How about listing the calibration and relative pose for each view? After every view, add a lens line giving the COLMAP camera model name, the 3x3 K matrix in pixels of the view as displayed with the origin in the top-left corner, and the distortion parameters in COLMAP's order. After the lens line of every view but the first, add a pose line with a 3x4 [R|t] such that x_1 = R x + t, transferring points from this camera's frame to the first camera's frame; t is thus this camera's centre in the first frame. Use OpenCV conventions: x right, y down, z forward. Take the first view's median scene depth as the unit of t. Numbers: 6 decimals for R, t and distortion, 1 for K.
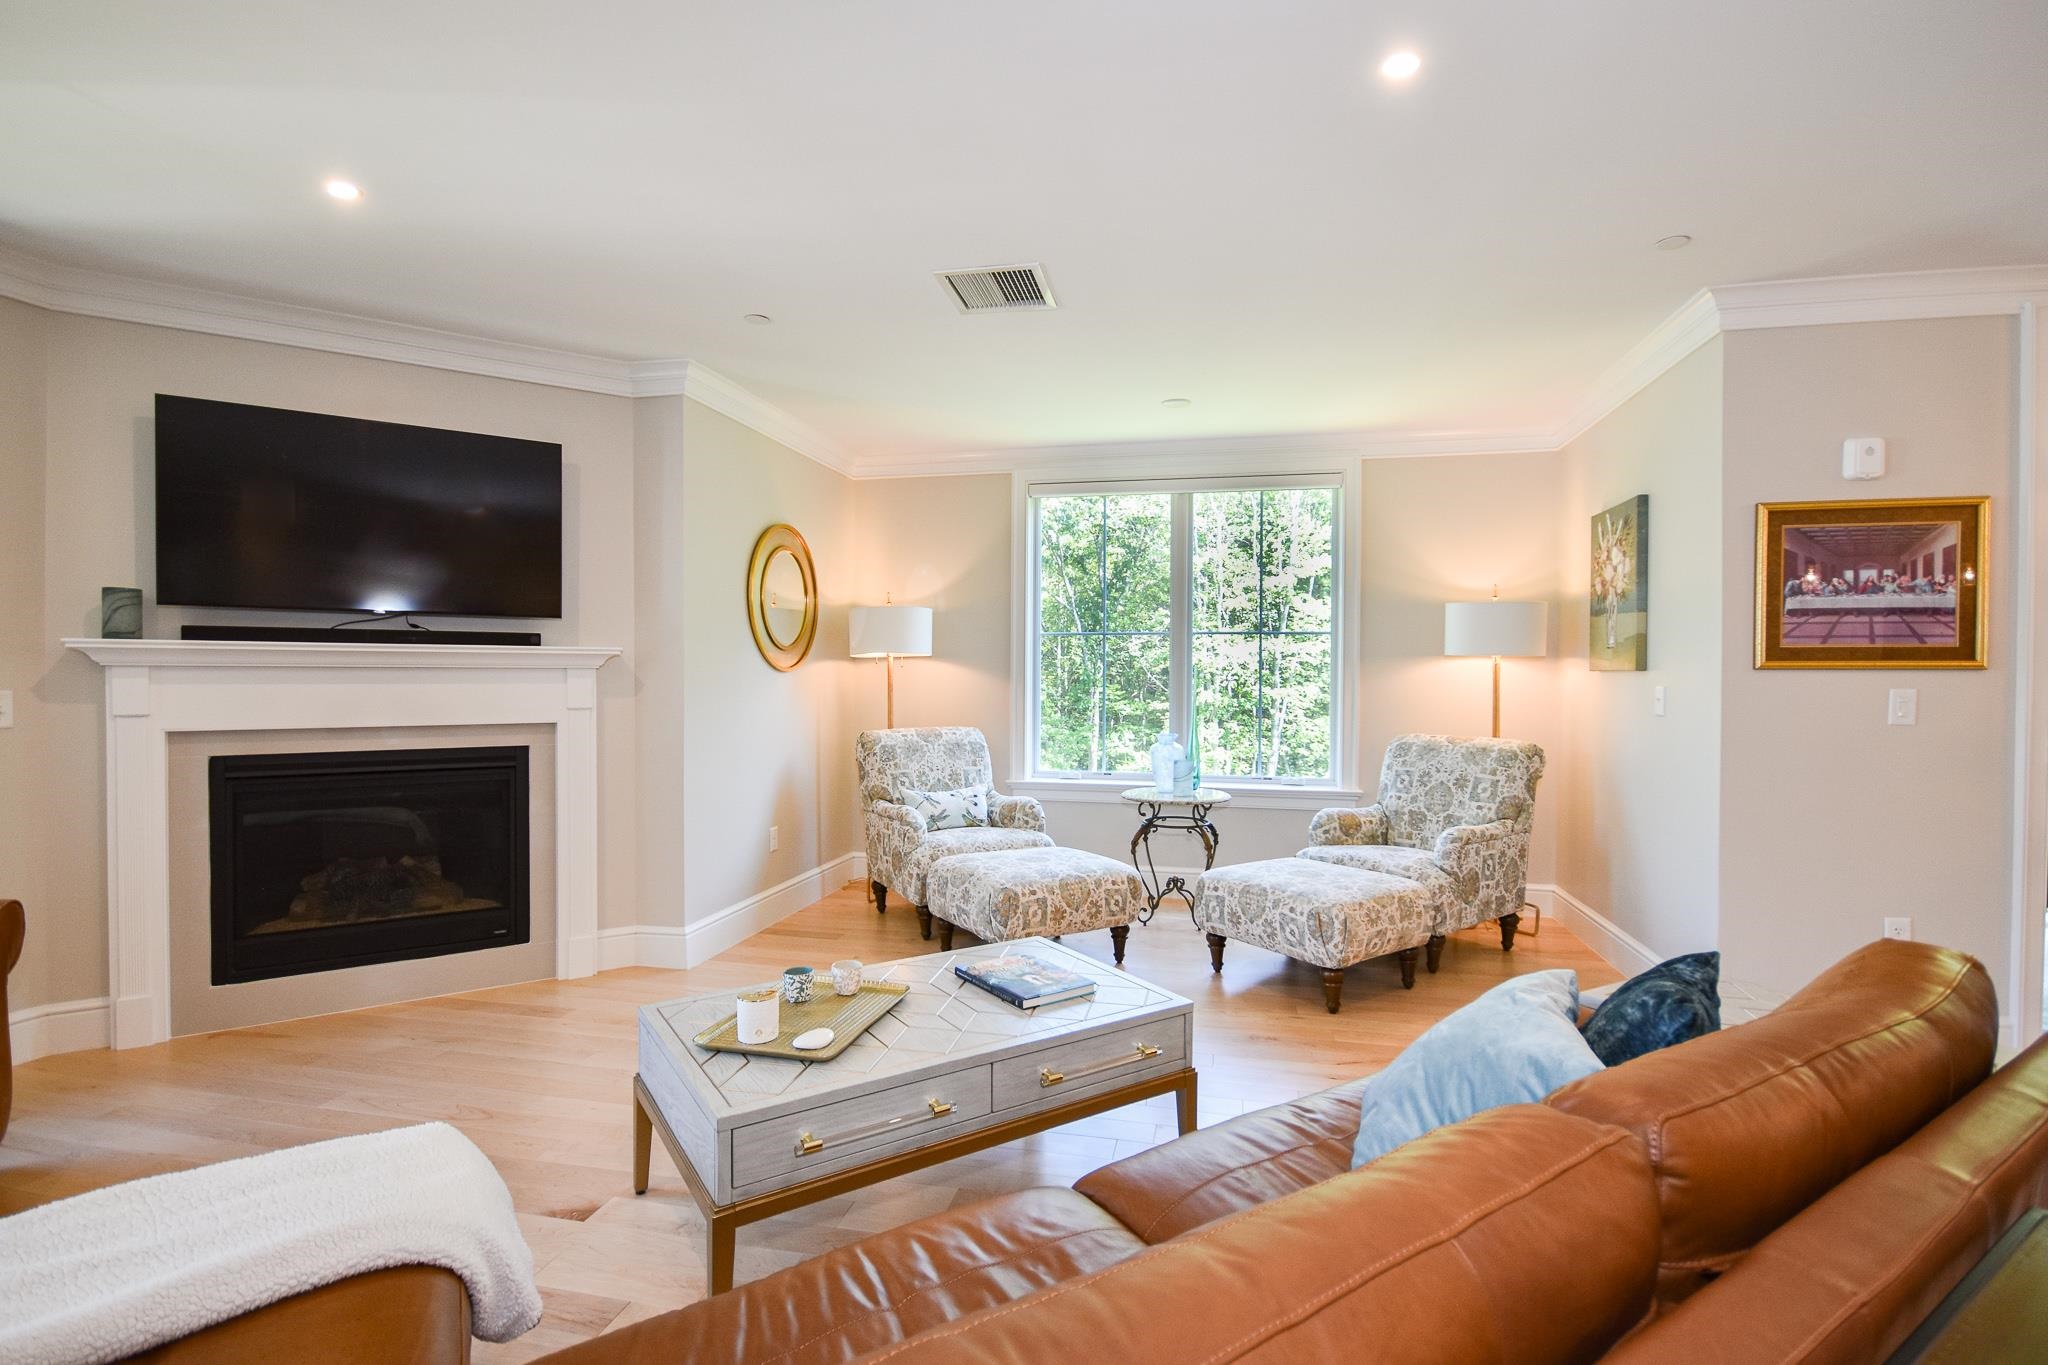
lens RADIAL K [[969.5, 0, 1033.1], [0, 969.5, 687.6], [0, 0, 1]] dist [-0.000265, -0.000394]
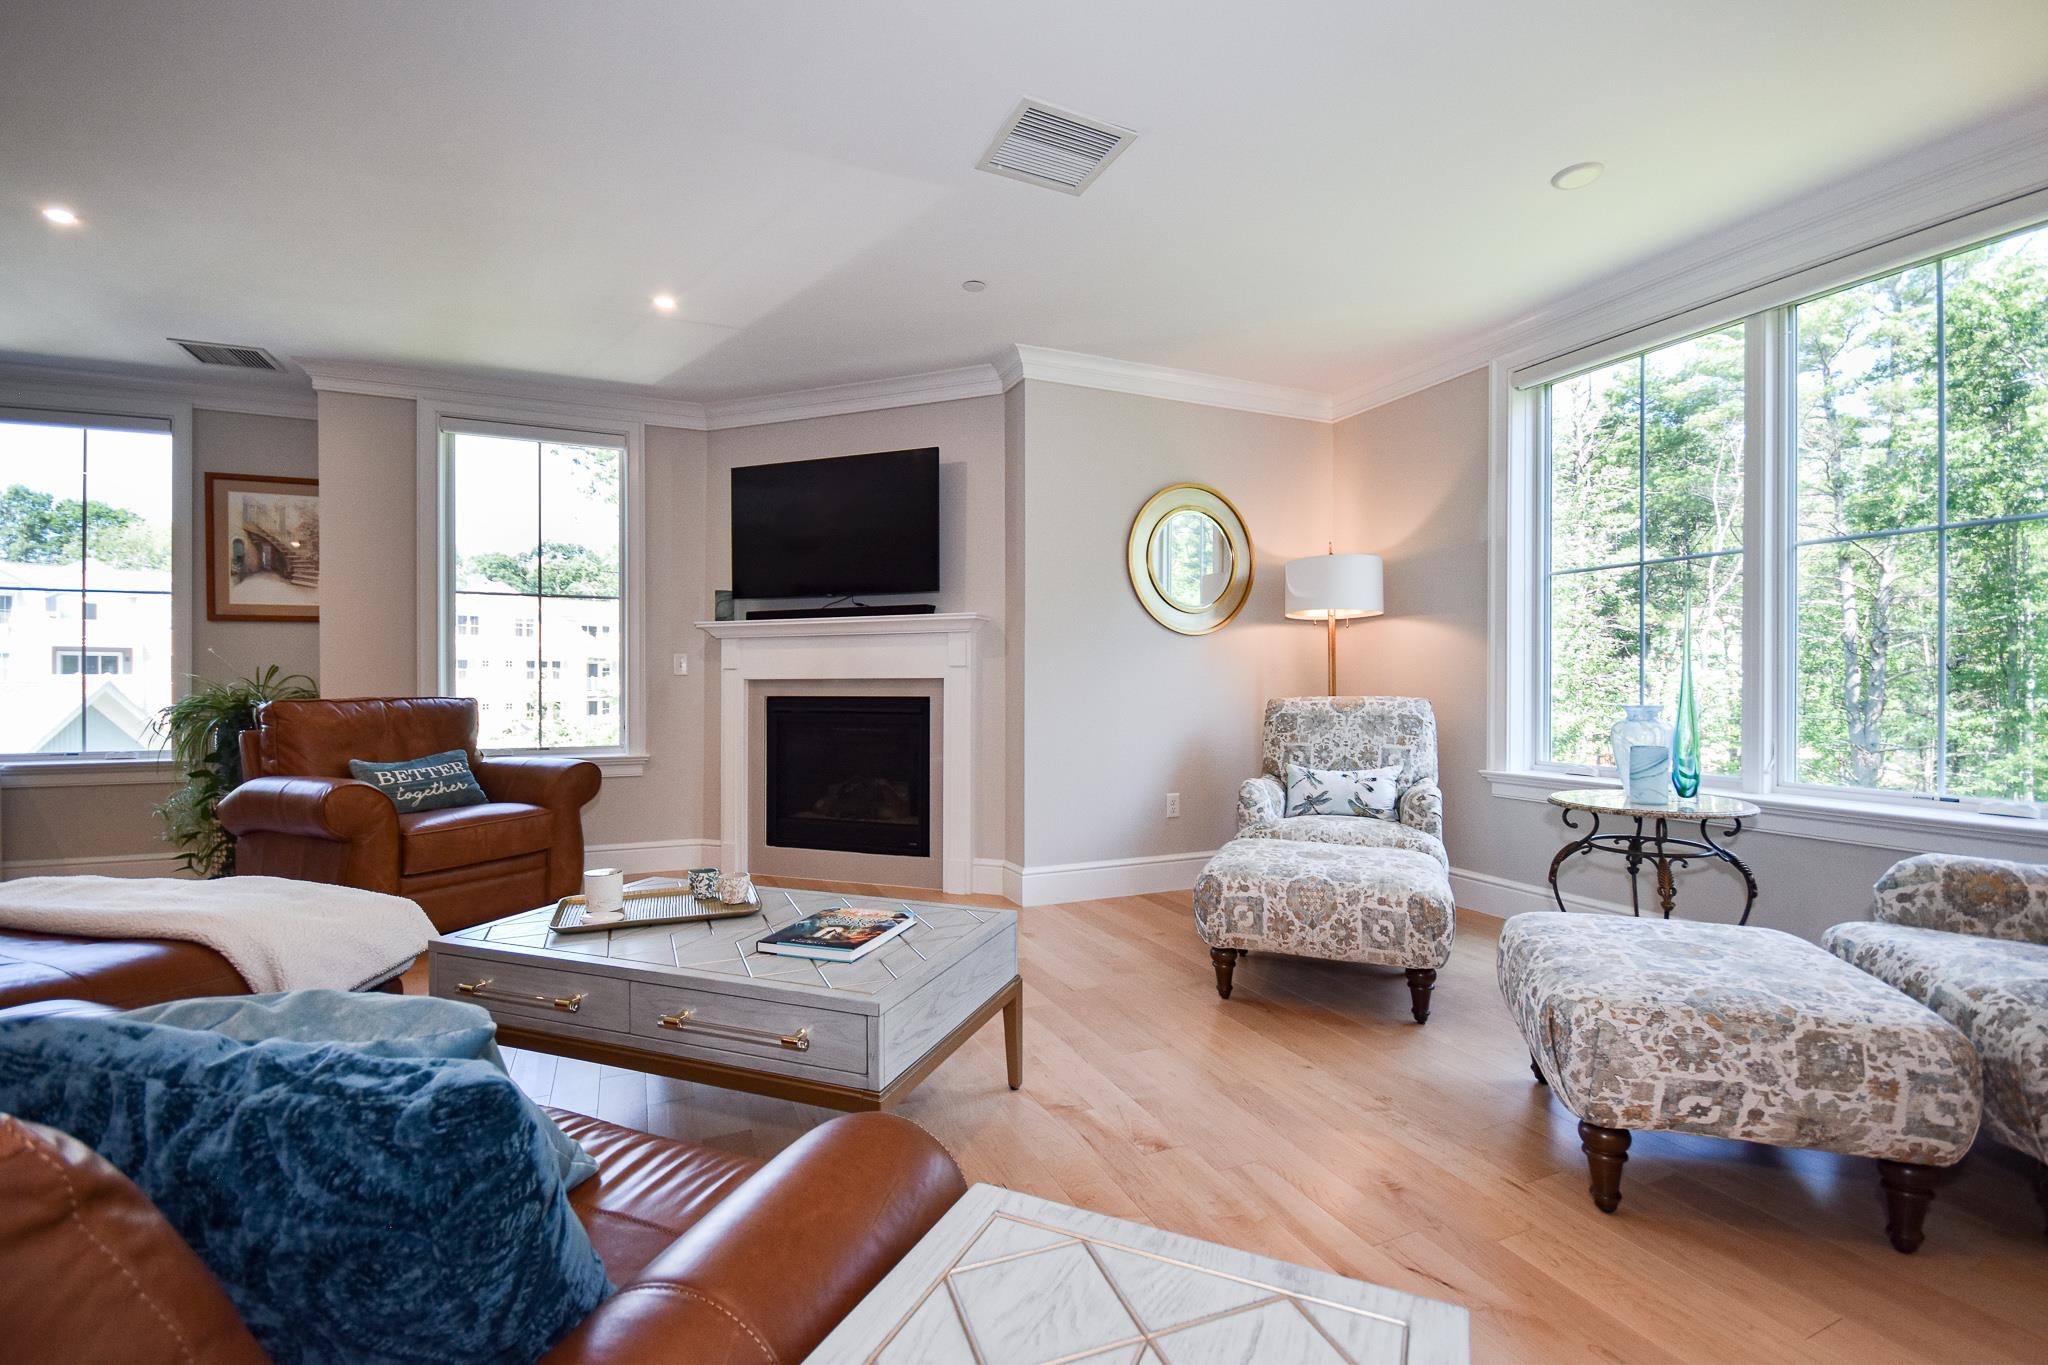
lens RADIAL K [[902.1, 0, 1029.8], [0, 902.1, 686.5], [0, 0, 1]] dist [-0.002211, -0.000242]
pose [[0.586262, -0.002787, -0.810117, 0.504094], [-0.007189, 0.999937, -0.008643, 0.058368], [0.810089, 0.010891, 0.586205, 0.446624]]
